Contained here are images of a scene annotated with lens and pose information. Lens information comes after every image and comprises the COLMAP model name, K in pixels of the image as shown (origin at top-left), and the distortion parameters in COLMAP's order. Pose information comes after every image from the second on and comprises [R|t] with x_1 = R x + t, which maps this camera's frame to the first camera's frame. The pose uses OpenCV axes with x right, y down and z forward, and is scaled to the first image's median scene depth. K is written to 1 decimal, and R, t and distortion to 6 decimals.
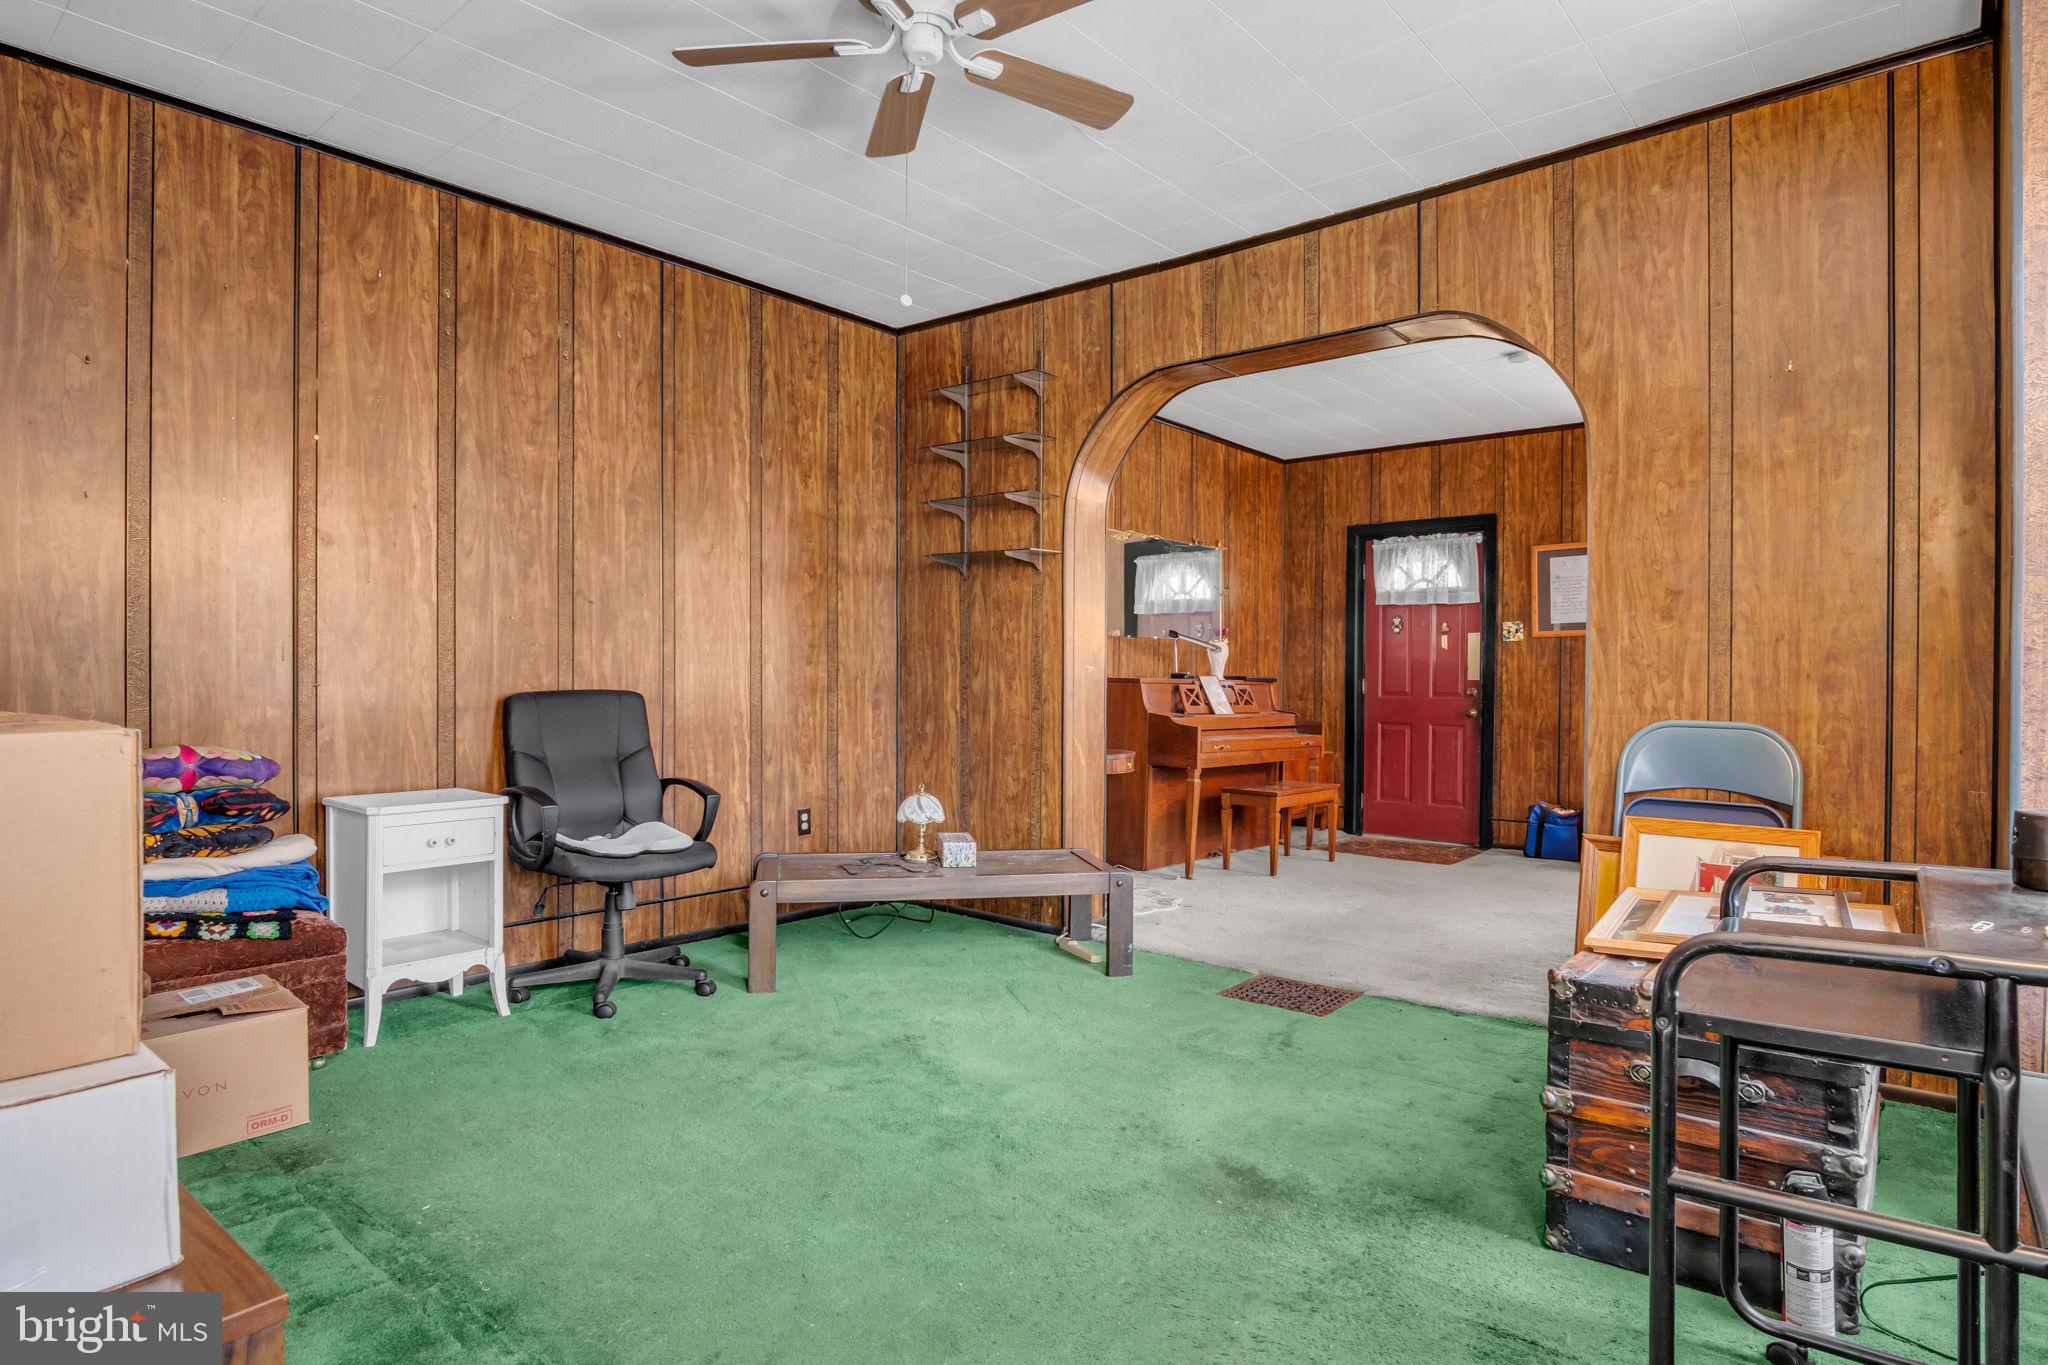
lens RADIAL K [[1123.2, 0, 1028.3], [0, 1123.2, 691.2], [0, 0, 1]] dist [-0.023465, 0.000688]
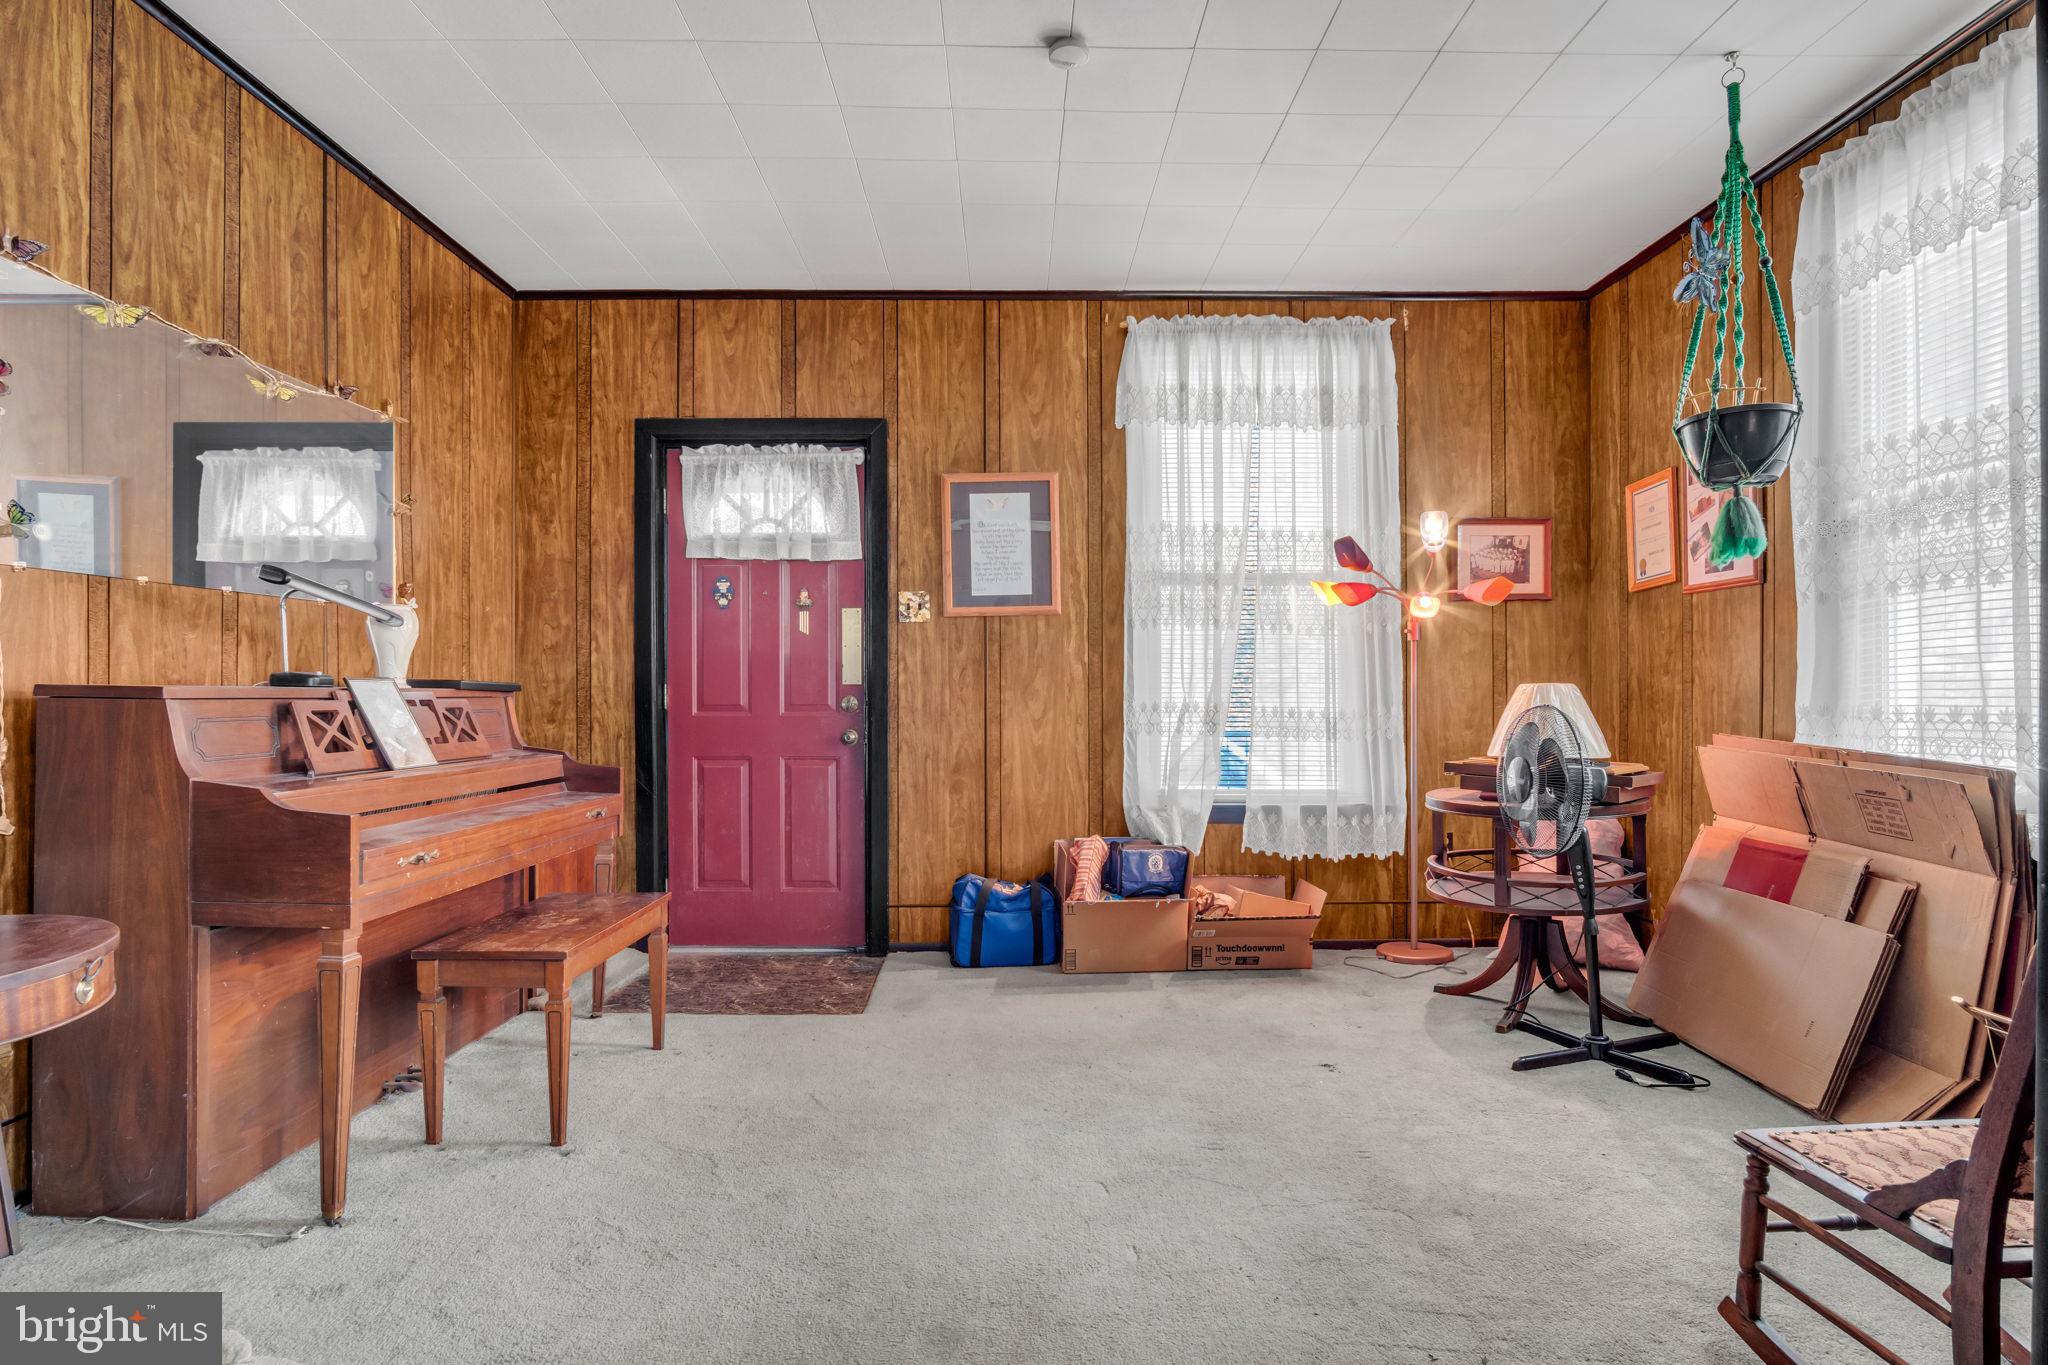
lens RADIAL K [[1123.2, 0, 1028.3], [0, 1123.2, 691.2], [0, 0, 1]] dist [-0.023465, 0.000688]
pose [[0.759883, -0.011484, 0.649958, 0.066403], [0.014535, 0.999894, 0.000674, -0.005052], [-0.649897, 0.008935, 0.759970, 0.460291]]
